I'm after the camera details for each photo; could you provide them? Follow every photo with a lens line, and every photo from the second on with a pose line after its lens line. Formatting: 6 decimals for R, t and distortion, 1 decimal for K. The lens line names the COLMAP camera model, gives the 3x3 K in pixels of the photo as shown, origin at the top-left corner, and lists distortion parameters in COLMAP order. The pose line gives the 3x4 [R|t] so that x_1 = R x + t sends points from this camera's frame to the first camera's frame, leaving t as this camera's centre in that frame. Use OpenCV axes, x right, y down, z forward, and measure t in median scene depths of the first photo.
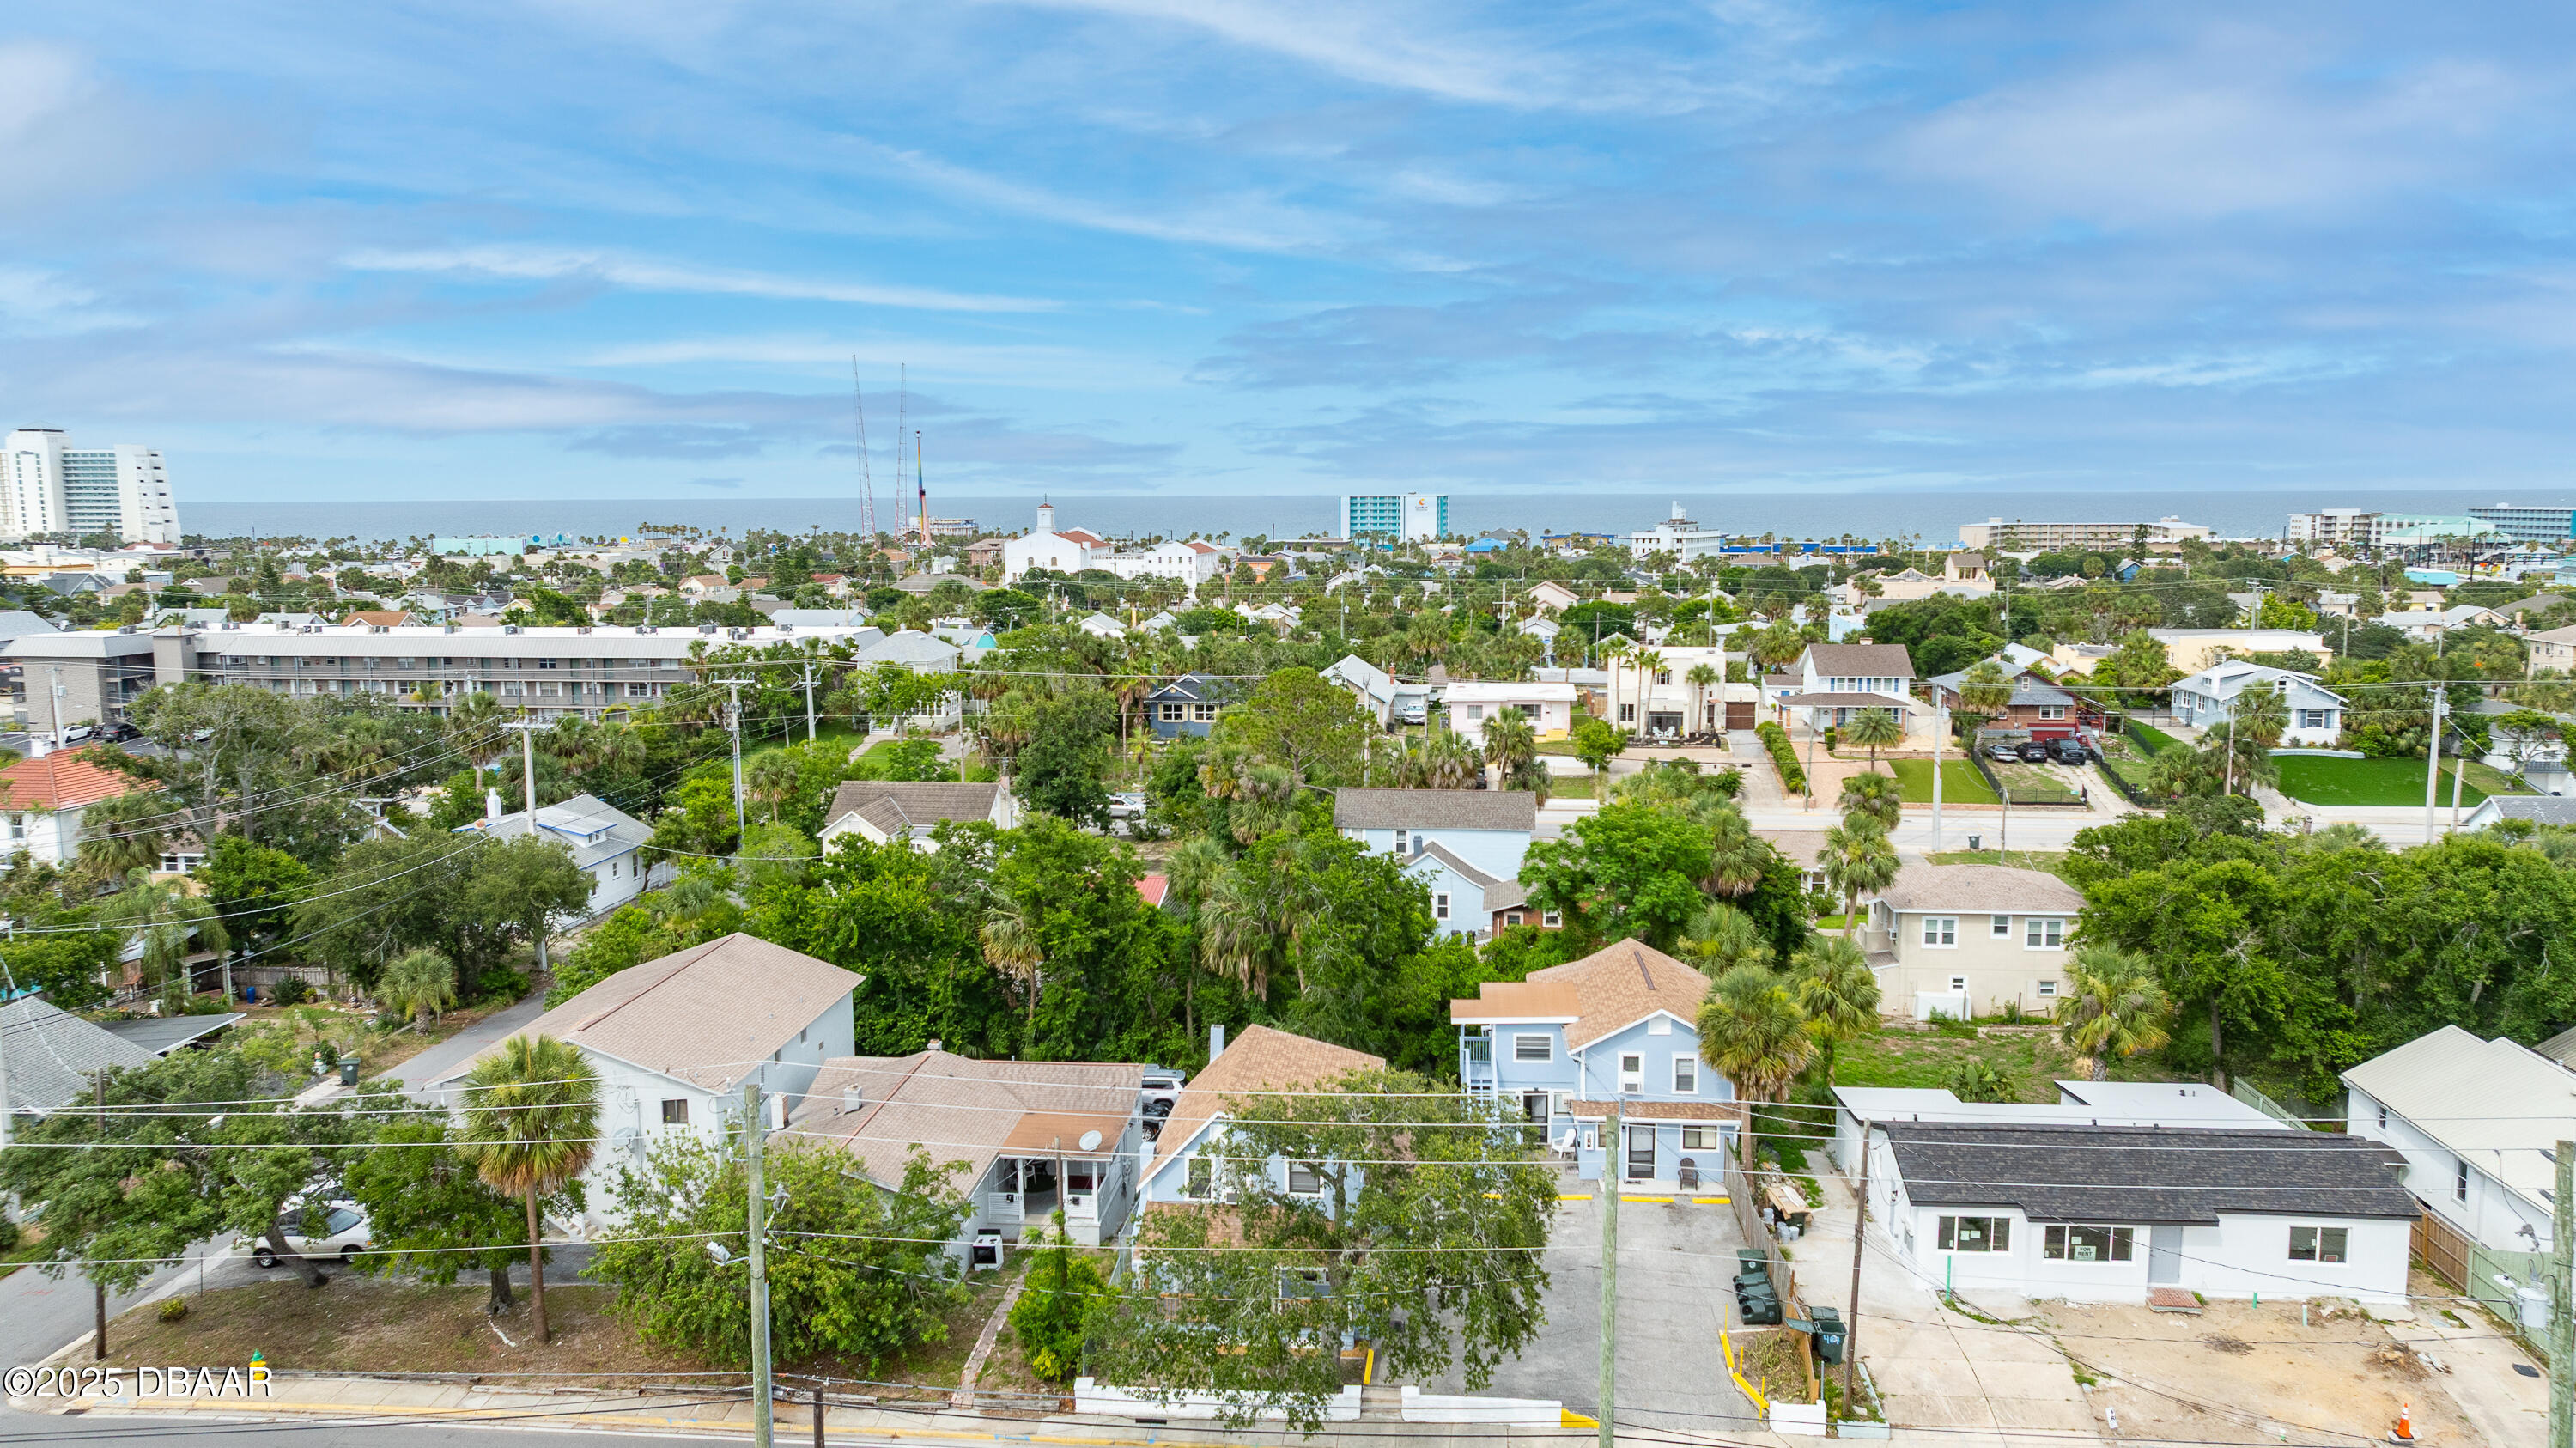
lens RADIAL K [[1822.0, 0, 1302.2], [0, 1822.0, 727.7], [0, 0, 1]] dist [-0.005317, 0.005915]
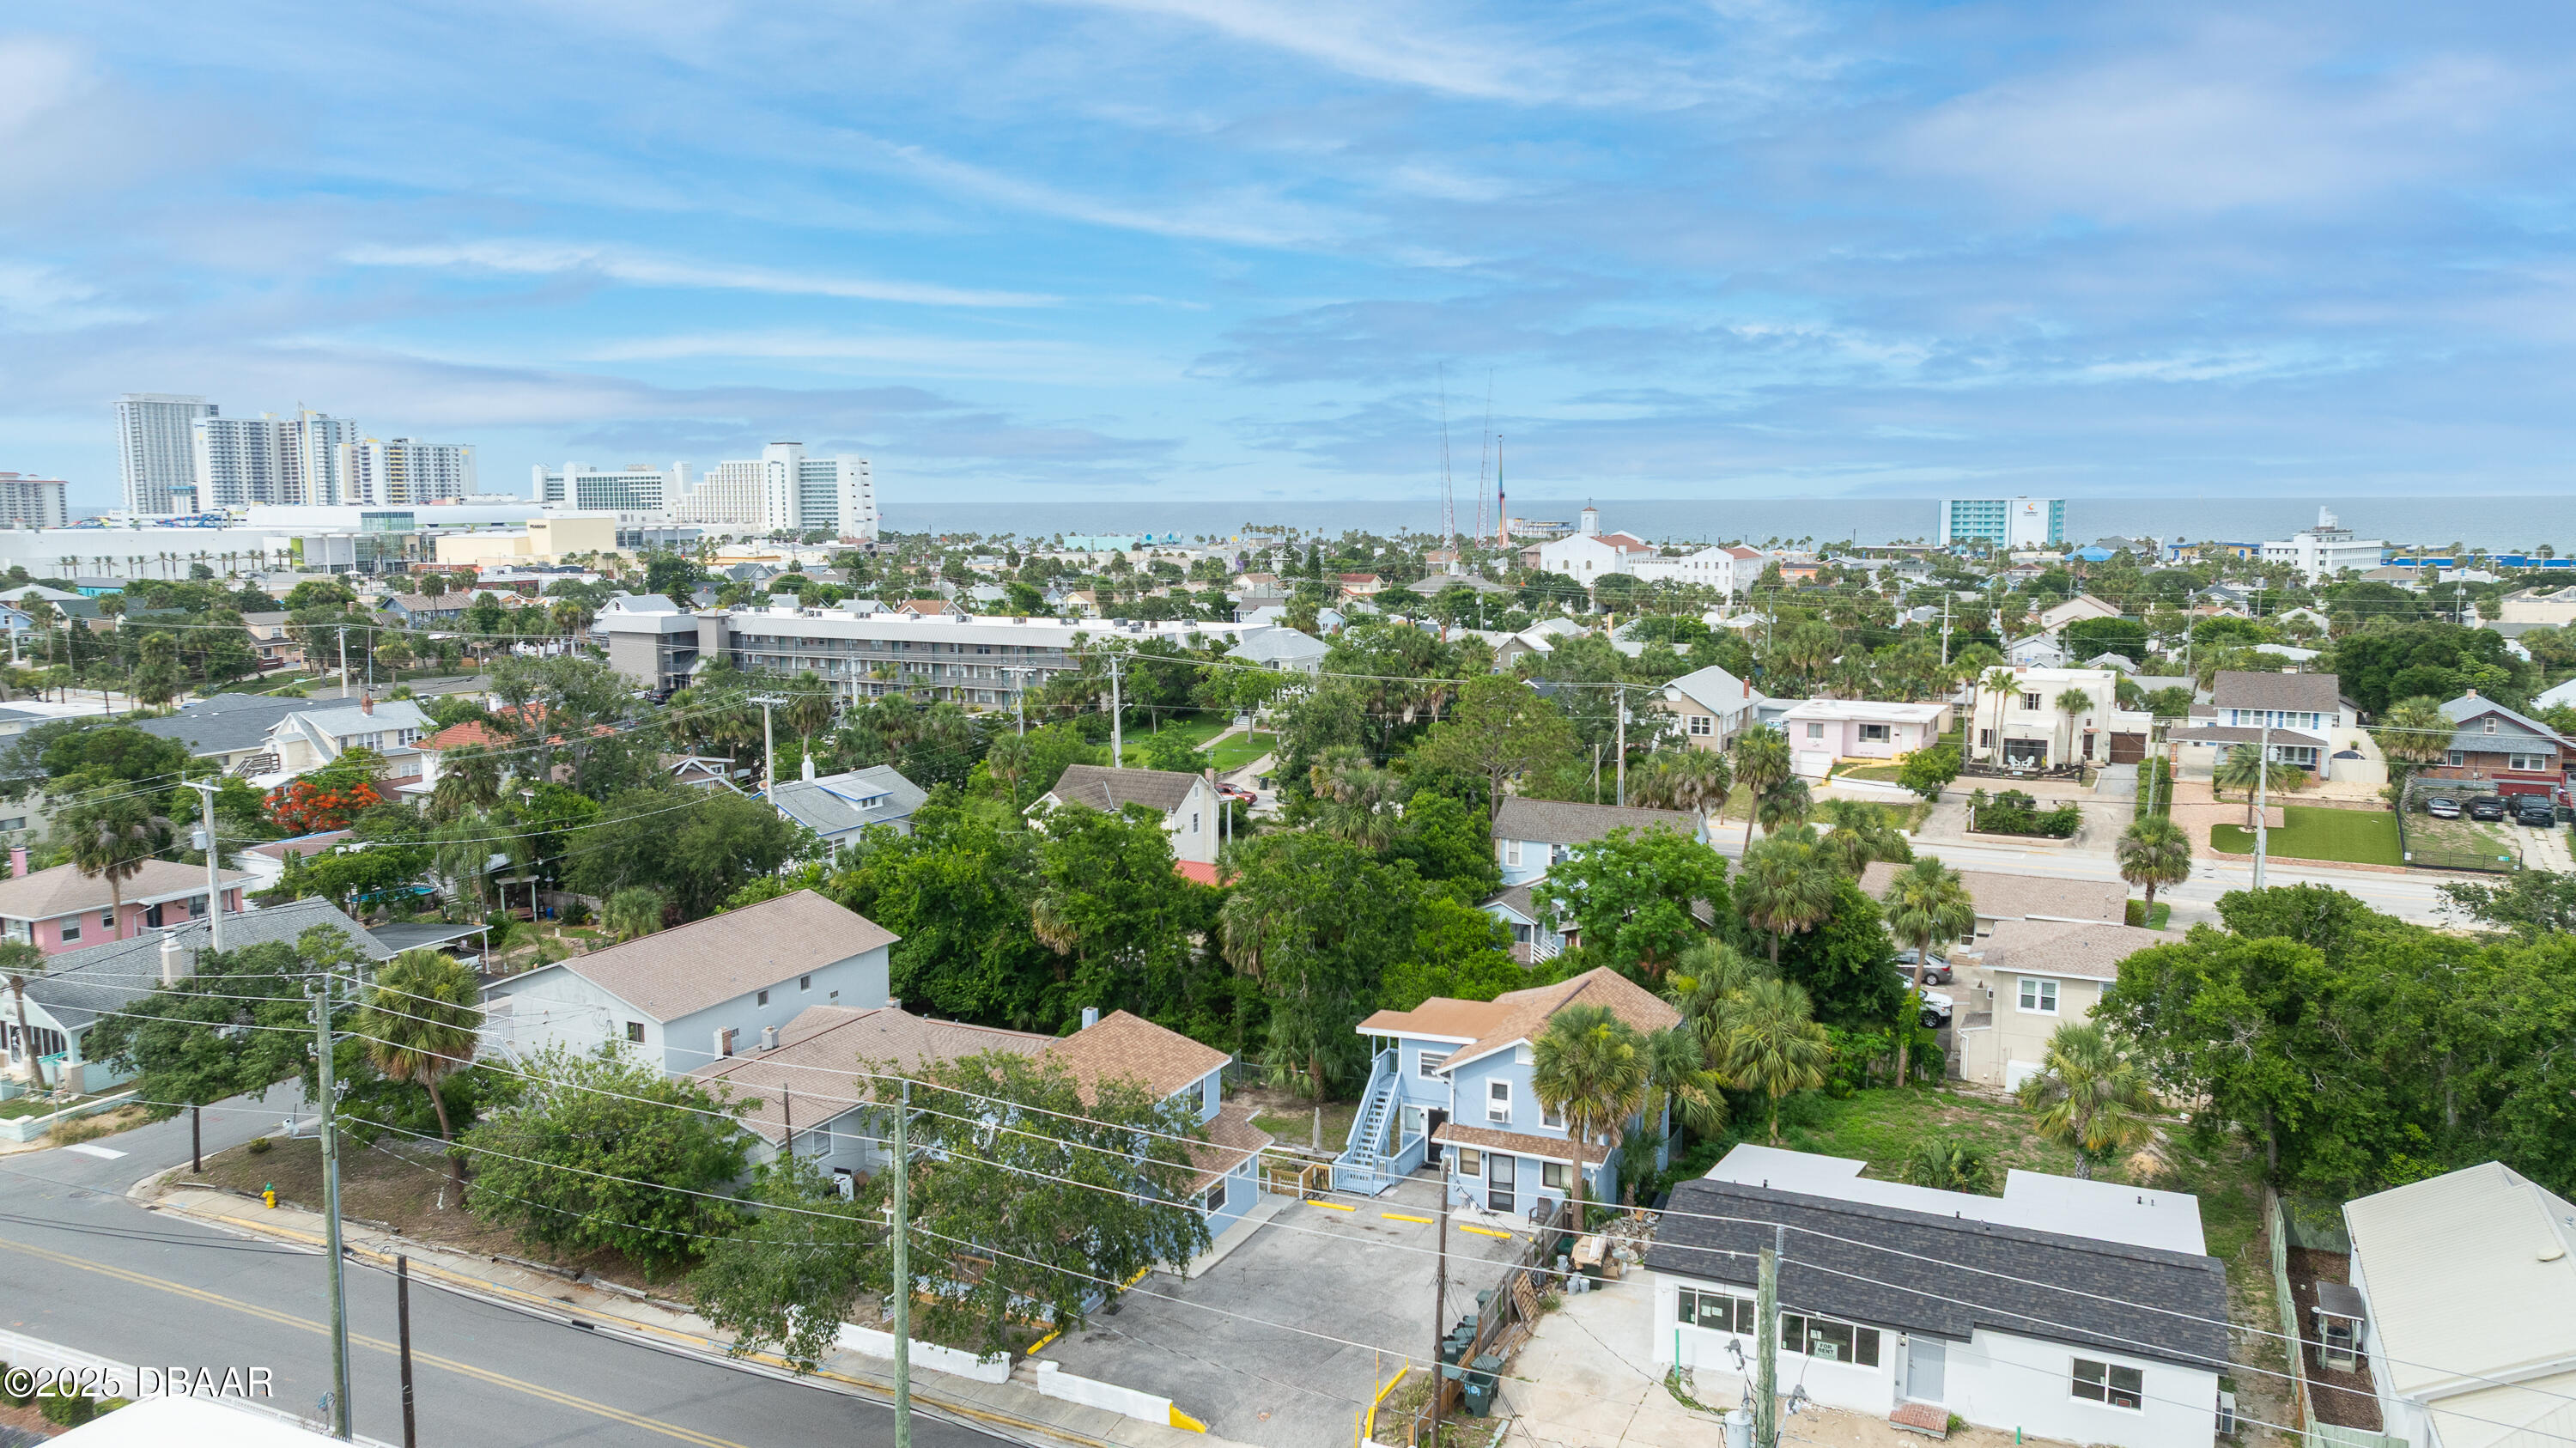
lens RADIAL K [[1831.8, 0, 1291.3], [0, 1831.8, 697.2], [0, 0, 1]] dist [-0.014179, -0.004309]
pose [[0.934375, 0.039144, -0.354134, 0.325122], [-0.045599, 0.998911, -0.009898, -0.007410], [0.353361, 0.025396, 0.935142, 0.039254]]
